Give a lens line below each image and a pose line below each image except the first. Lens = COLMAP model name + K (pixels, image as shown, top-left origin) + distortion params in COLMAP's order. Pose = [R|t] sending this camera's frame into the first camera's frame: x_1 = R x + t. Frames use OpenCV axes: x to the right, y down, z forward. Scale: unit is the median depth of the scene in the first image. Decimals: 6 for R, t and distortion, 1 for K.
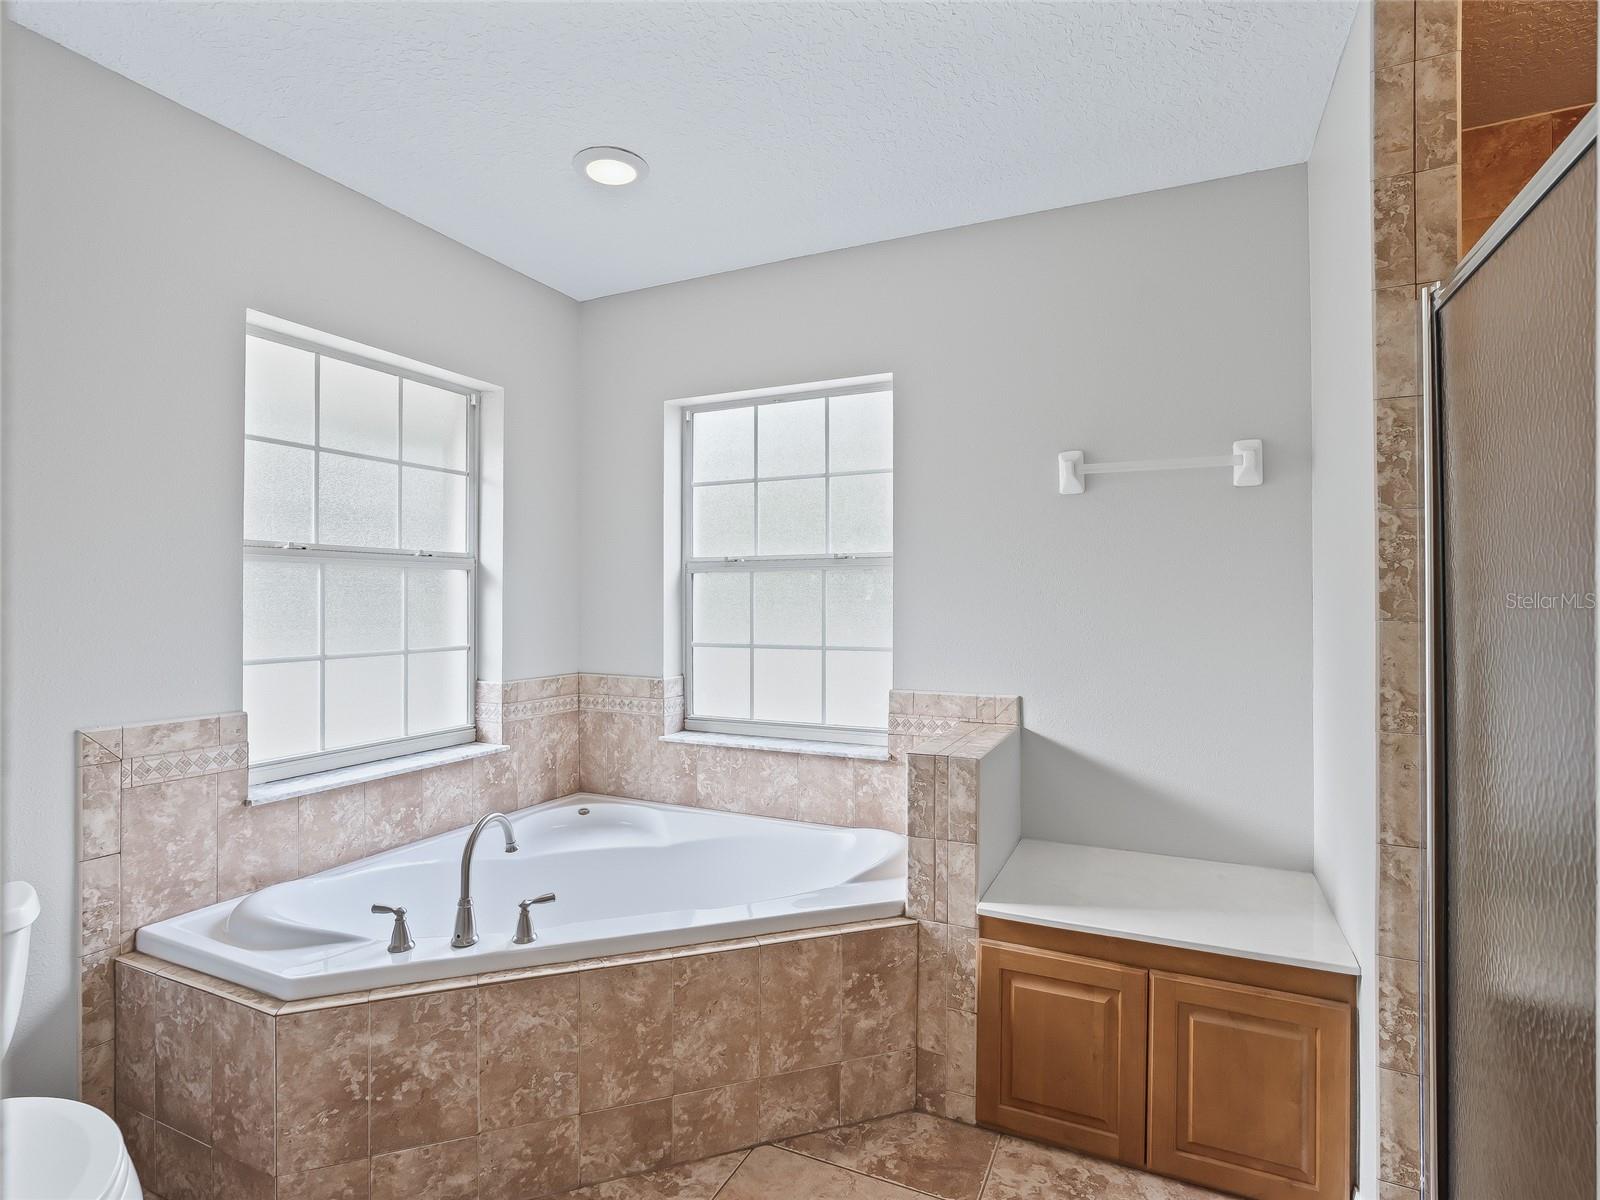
lens RADIAL K [[828.2, 0, 801.5], [0, 828.2, 596.5], [0, 0, 1]] dist [-0.020292, 0.013597]
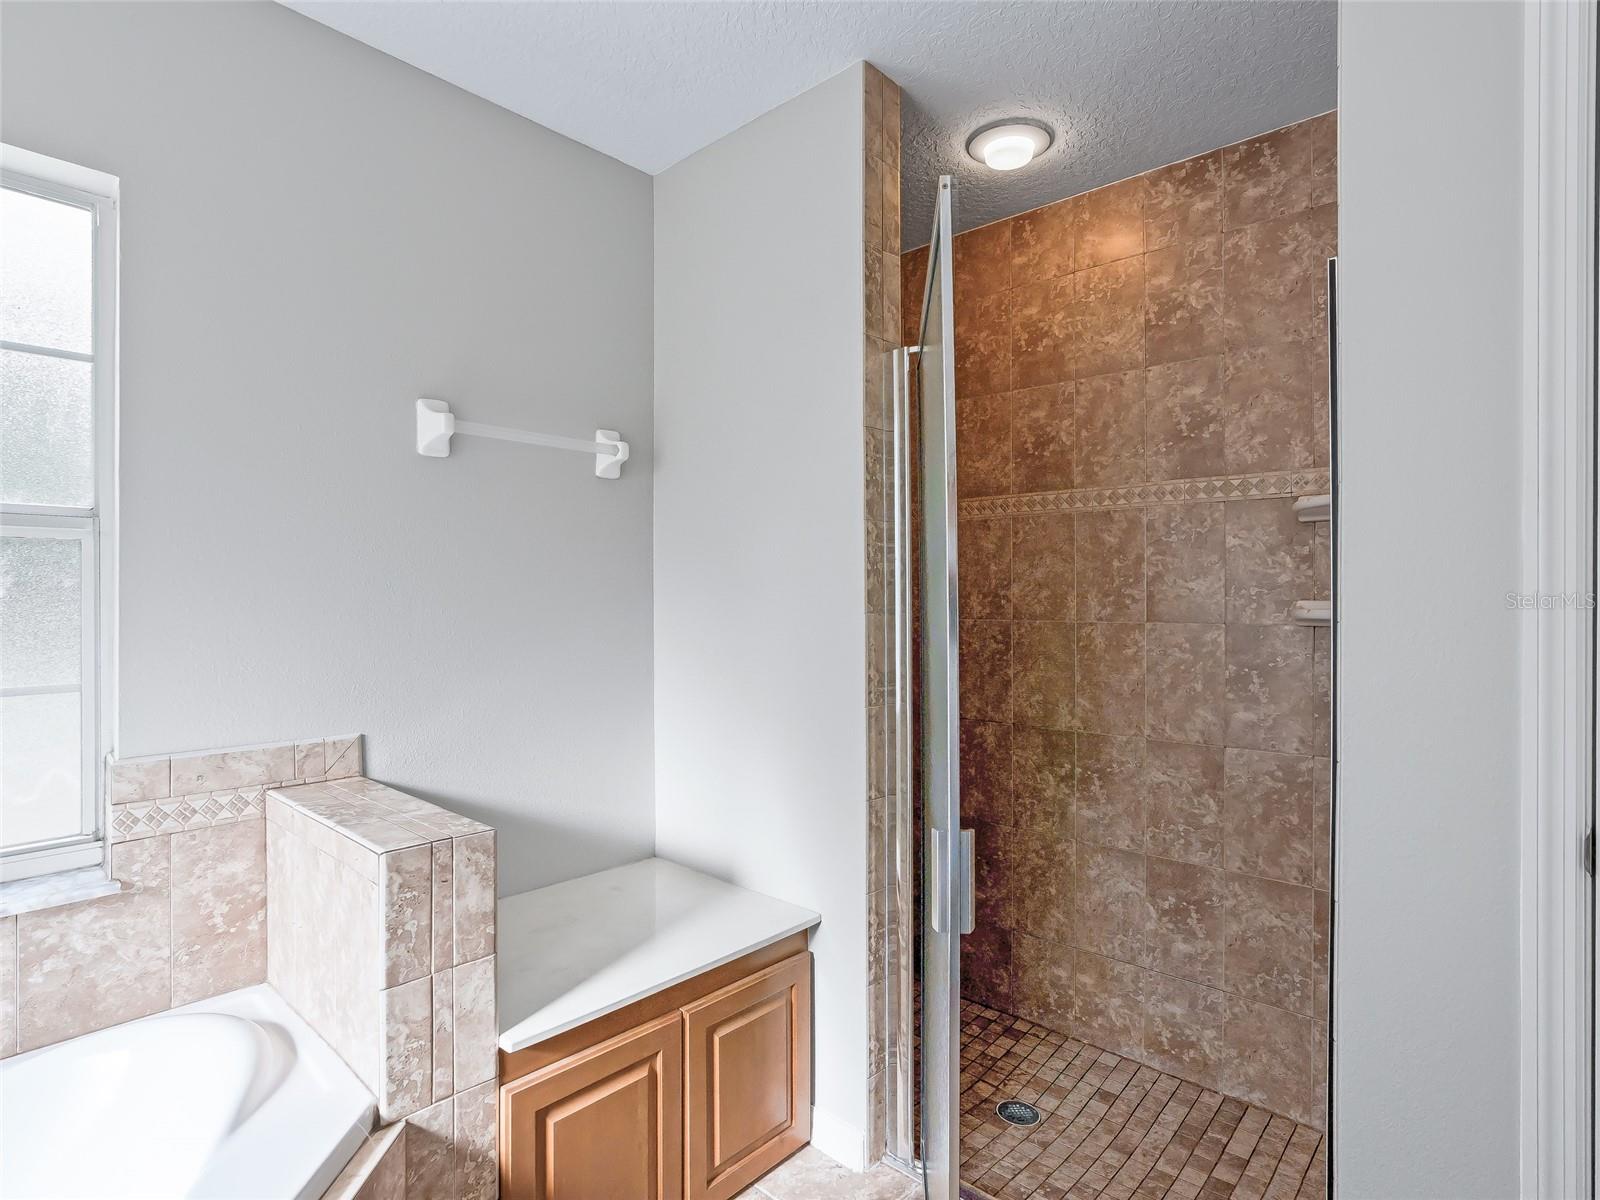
lens RADIAL K [[828.2, 0, 801.4], [0, 828.2, 600.9], [0, 0, 1]] dist [-0.020292, 0.013597]
pose [[0.310917, -0.003737, 0.950430, -0.354601], [-0.004837, 0.999973, 0.005514, 0.003810], [-0.950425, -0.006312, 0.310891, 0.550588]]
